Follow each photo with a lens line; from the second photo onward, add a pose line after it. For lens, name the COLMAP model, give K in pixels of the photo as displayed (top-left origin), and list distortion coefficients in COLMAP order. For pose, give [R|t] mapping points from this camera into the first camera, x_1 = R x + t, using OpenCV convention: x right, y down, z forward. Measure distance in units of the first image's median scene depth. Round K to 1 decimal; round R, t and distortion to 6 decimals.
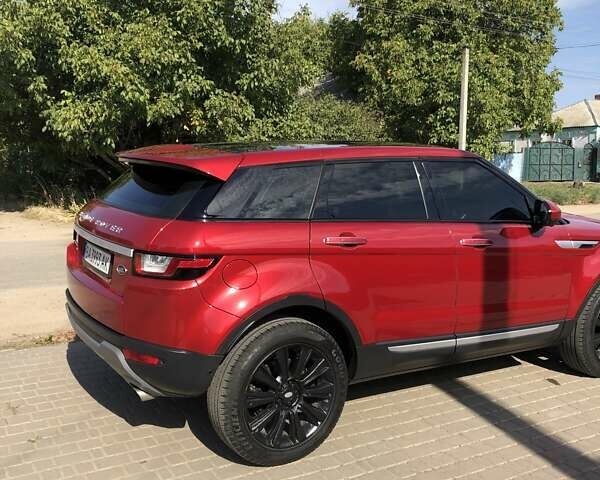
lens RADIAL K [[655.0, 0, 300.0], [0, 655.0, 240.0], [0, 0, 1]] dist [0.023844, -0.056801]
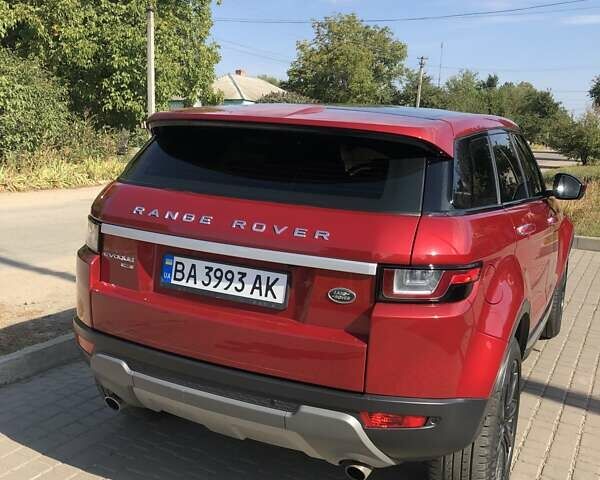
lens RADIAL K [[656.0, 0, 307.7], [0, 656.0, 238.0], [0, 0, 1]] dist [0.025822, -0.006872]
pose [[0.852128, -0.064949, 0.519288, -0.098452], [0.042254, 0.997568, 0.055432, -0.007680], [-0.521625, -0.025293, 0.852800, 0.070654]]
